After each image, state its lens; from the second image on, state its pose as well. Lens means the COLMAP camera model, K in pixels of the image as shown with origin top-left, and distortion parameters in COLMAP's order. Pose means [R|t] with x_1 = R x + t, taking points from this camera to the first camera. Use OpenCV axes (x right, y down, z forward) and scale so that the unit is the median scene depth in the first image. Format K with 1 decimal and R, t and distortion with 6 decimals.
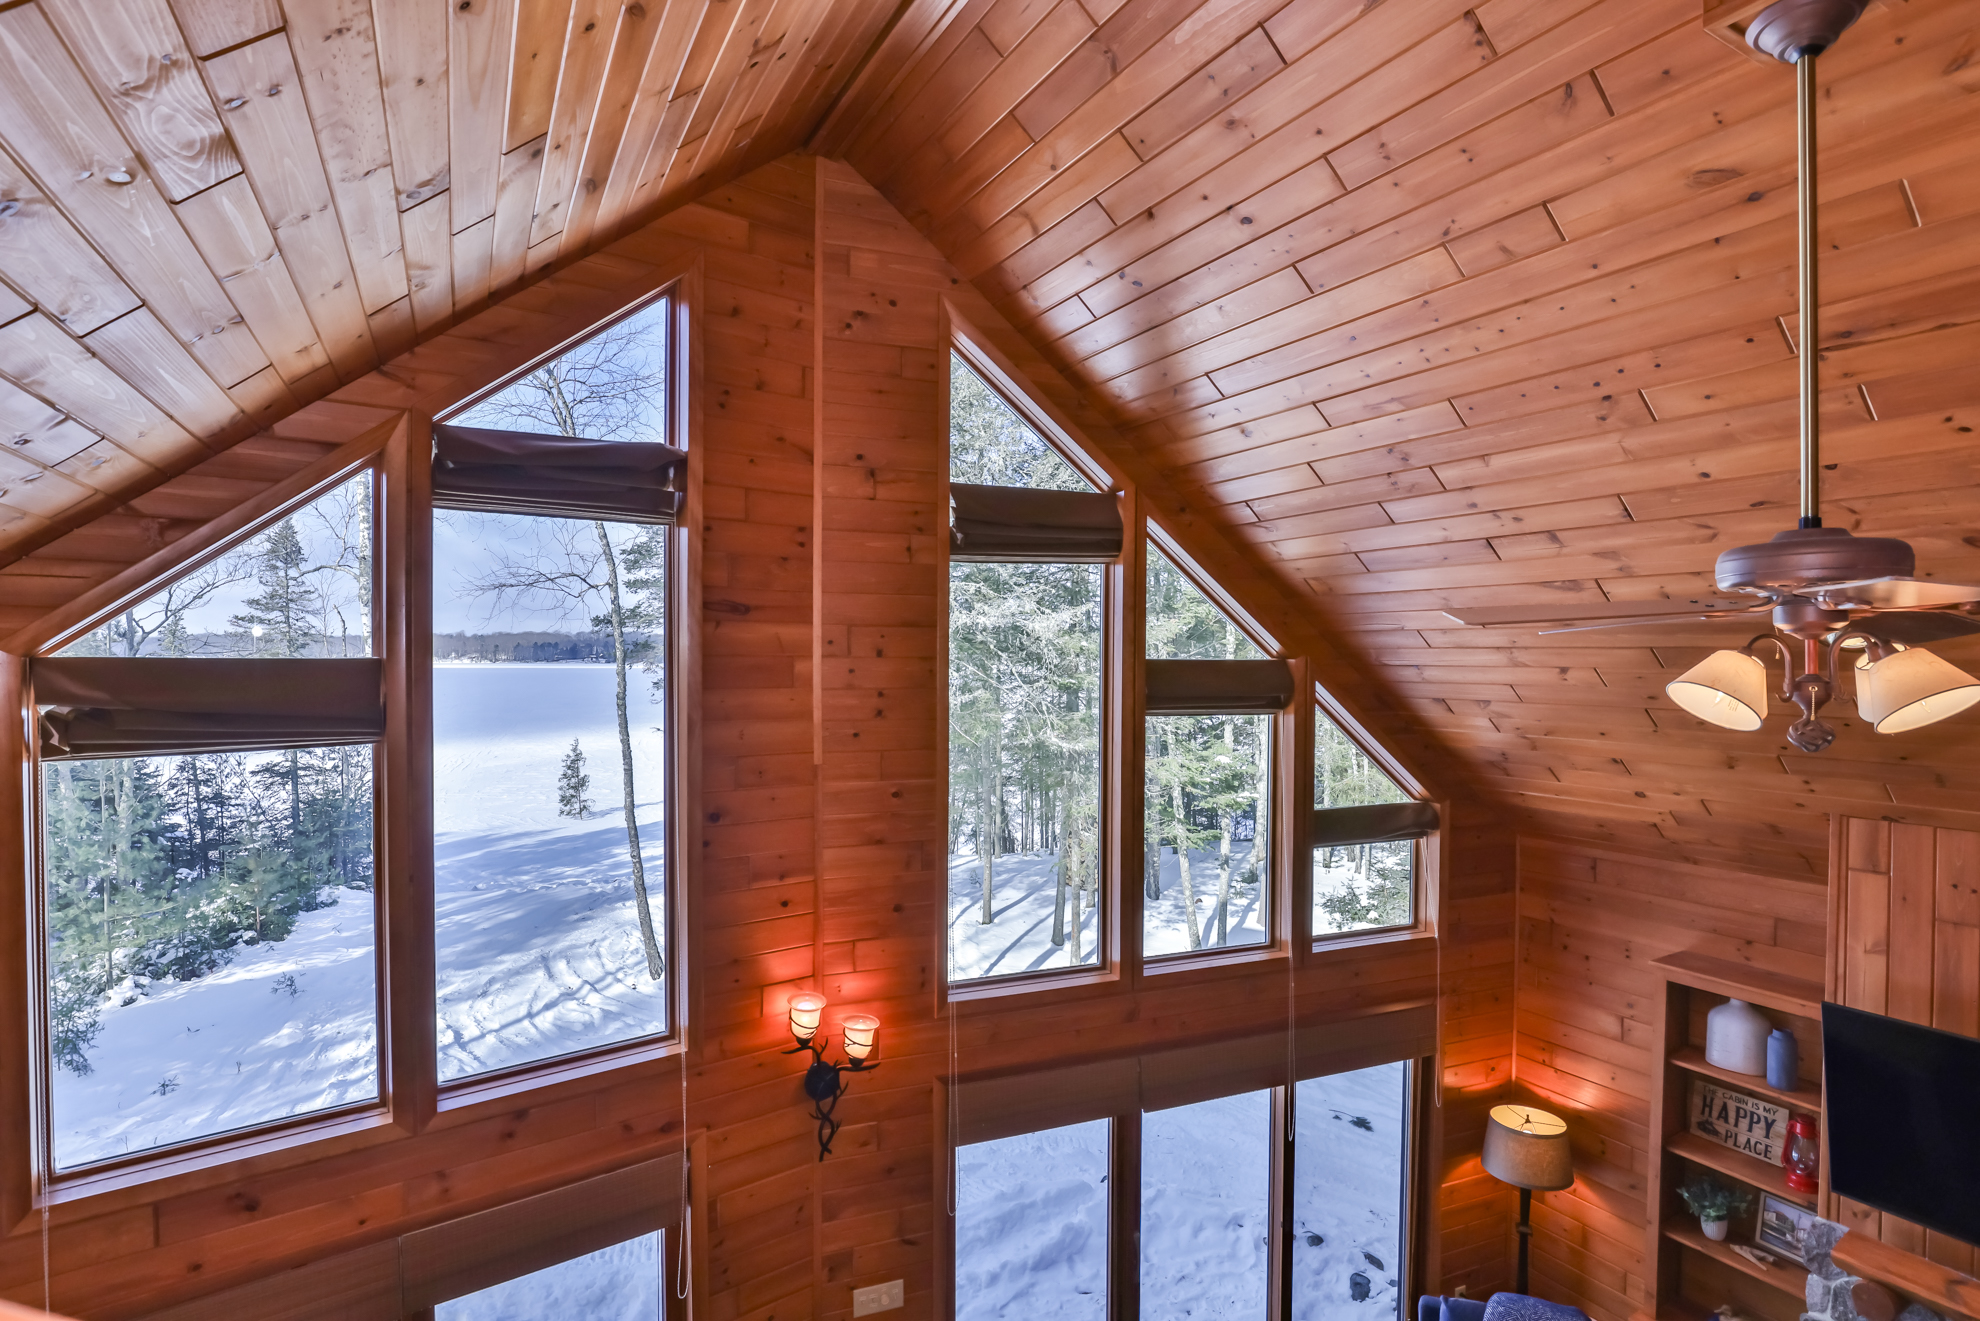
lens RADIAL K [[957.4, 0, 997.7], [0, 957.4, 662.3], [0, 0, 1]] dist [-0.040941, 0.011087]
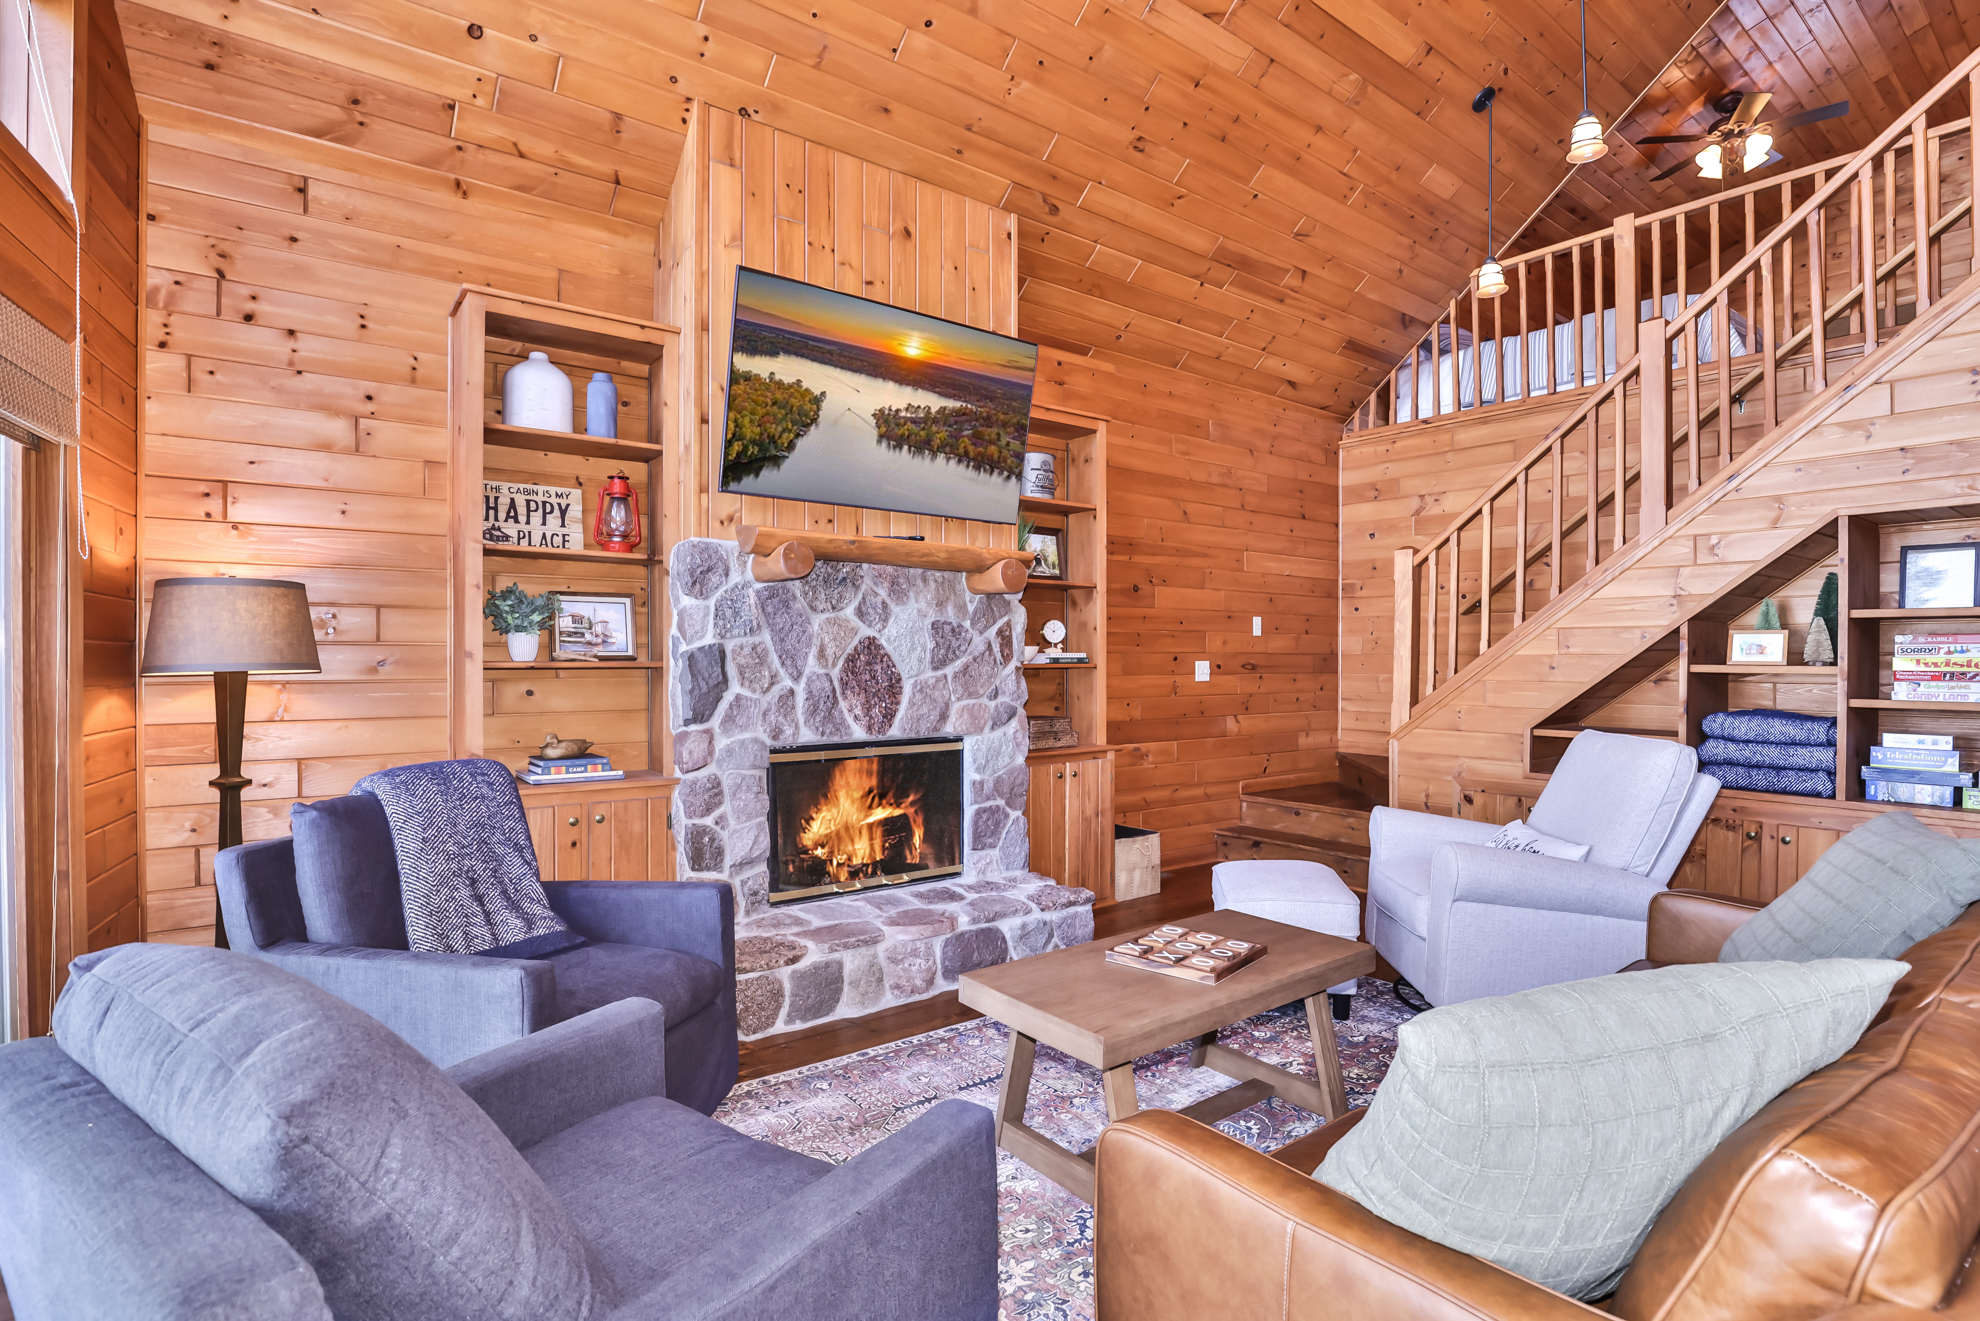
lens RADIAL K [[972.6, 0, 998.0], [0, 972.6, 664.3], [0, 0, 1]] dist [-0.023092, 0.000688]
pose [[-0.150276, -0.009329, 0.988600, -0.097005], [0.007281, 0.999918, 0.010543, 0.626605], [-0.988617, 0.008782, -0.150196, 0.739828]]
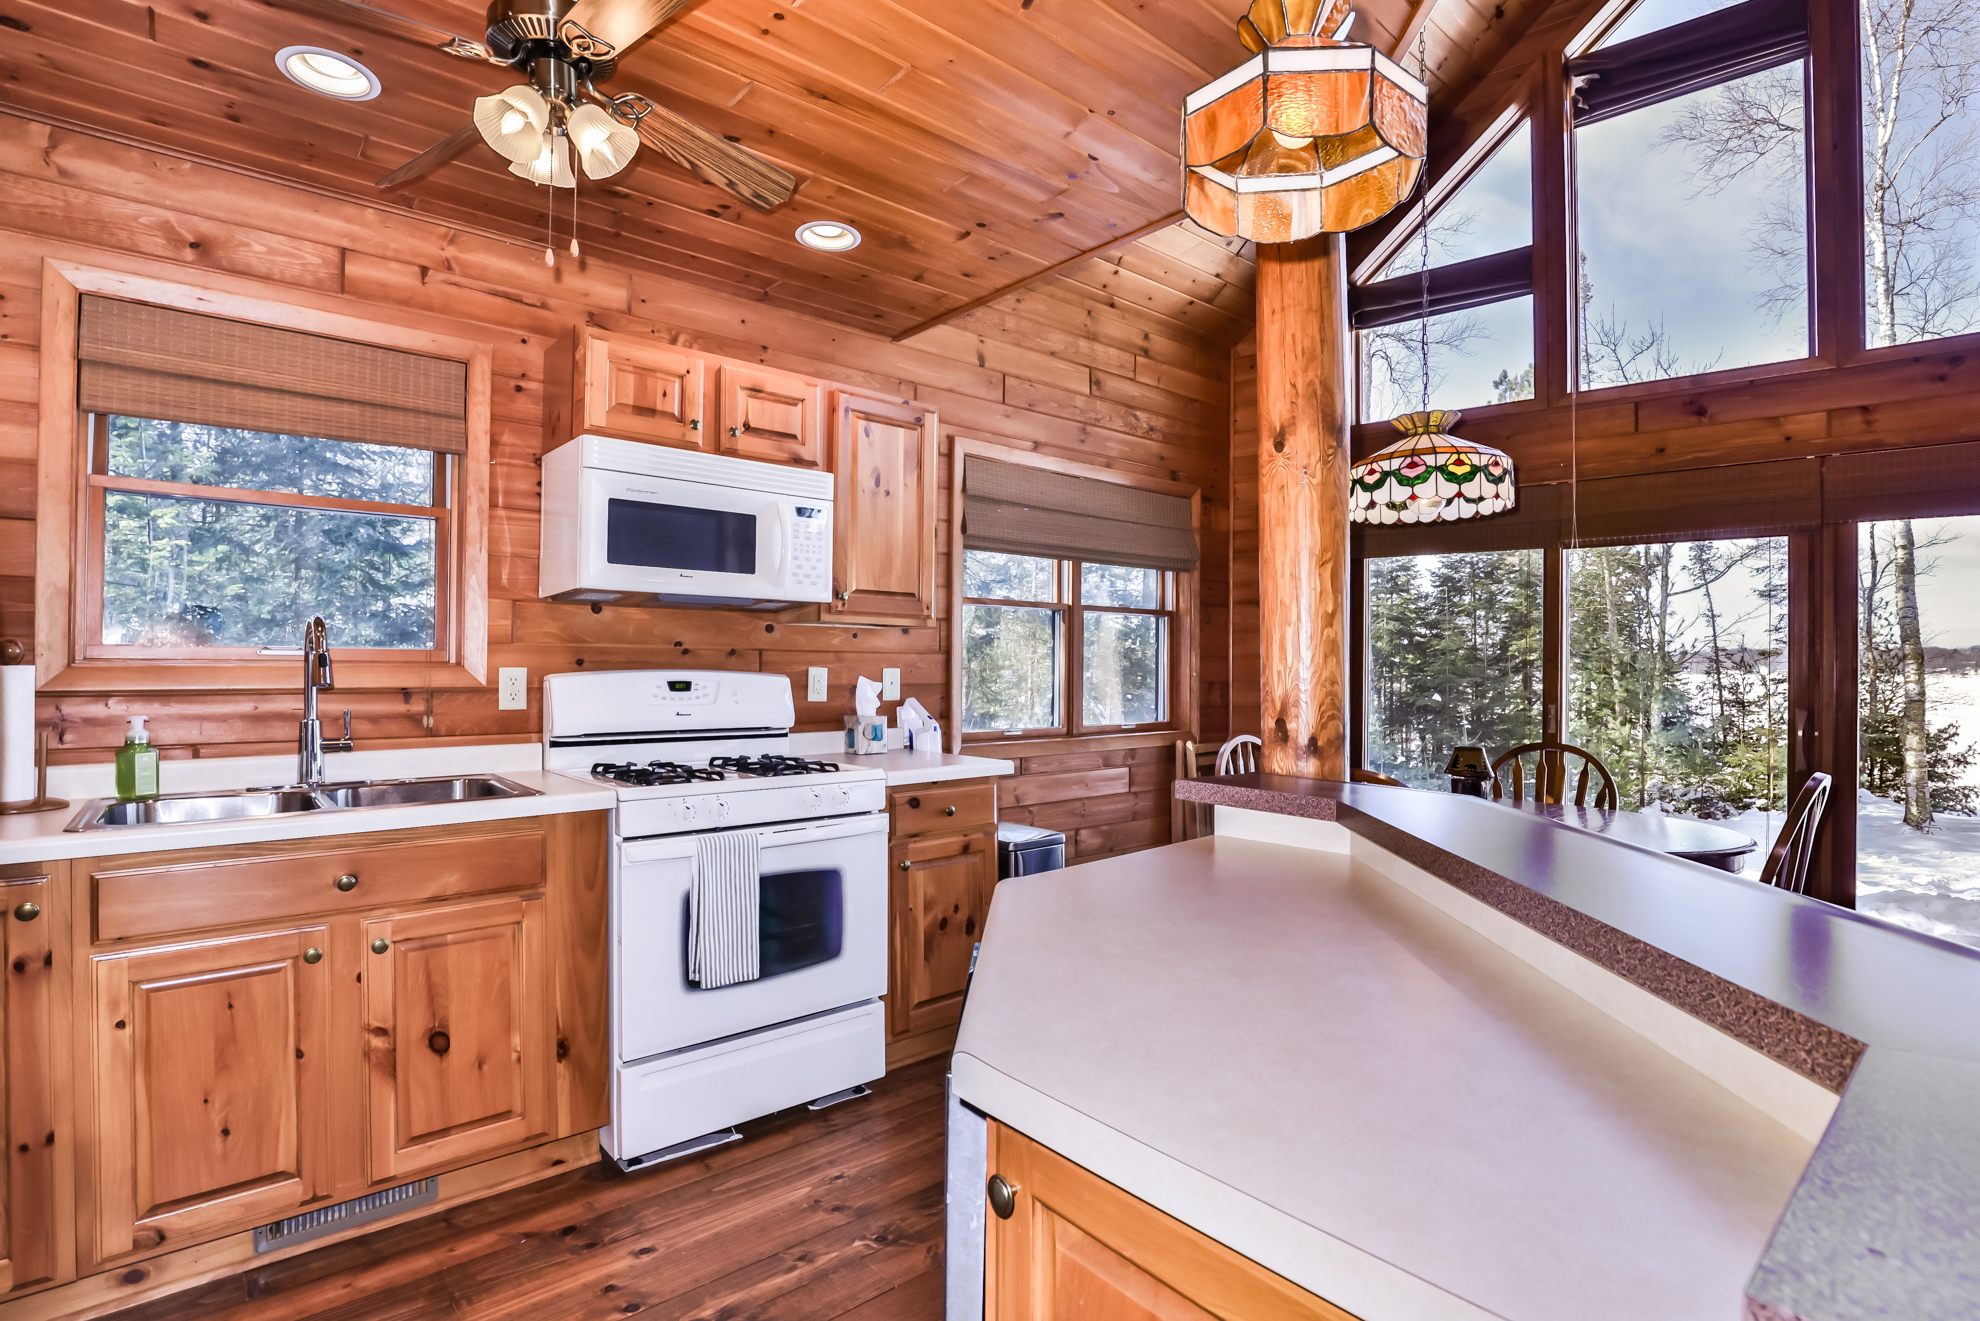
lens RADIAL K [[939.5, 0, 984.3], [0, 939.5, 669.1], [0, 0, 1]] dist [-0.034347, 0.000524]
pose [[0.197397, -0.001331, -0.980323, 0.185904], [-0.014882, 0.999880, -0.004354, 0.637408], [0.980211, 0.015448, 0.197353, -0.171728]]
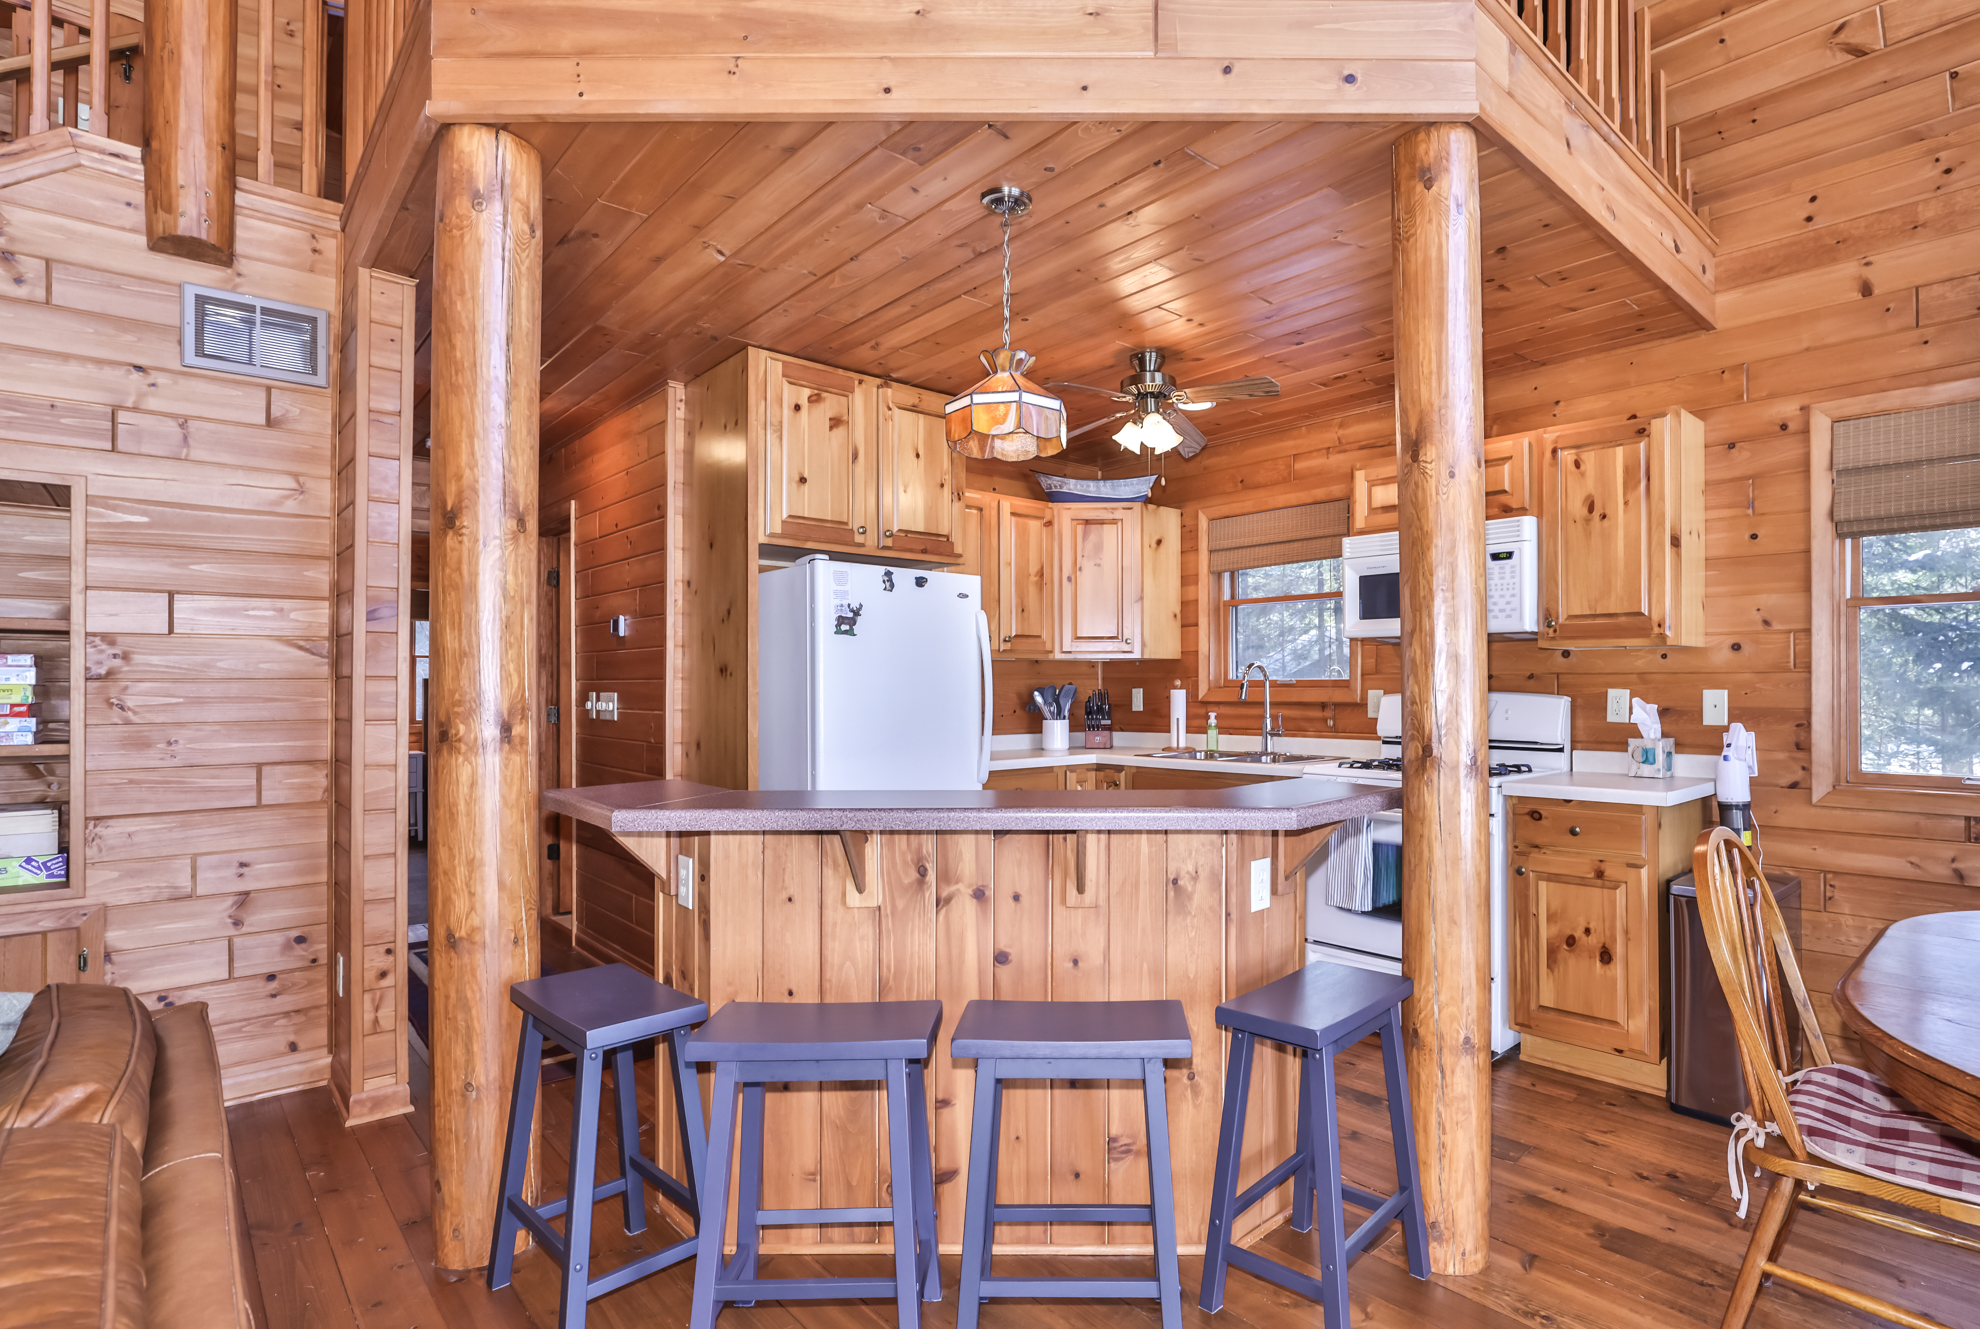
lens RADIAL K [[999.9, 0, 1091.5], [0, 999.9, 678.9], [0, 0, 1]] dist [-0.012559, 0.000377]
pose [[-0.967108, -0.004951, -0.254318, 0.042758], [-0.005309, 0.999986, 0.000721, 0.627487], [0.254311, 0.002048, -0.967120, 0.567132]]
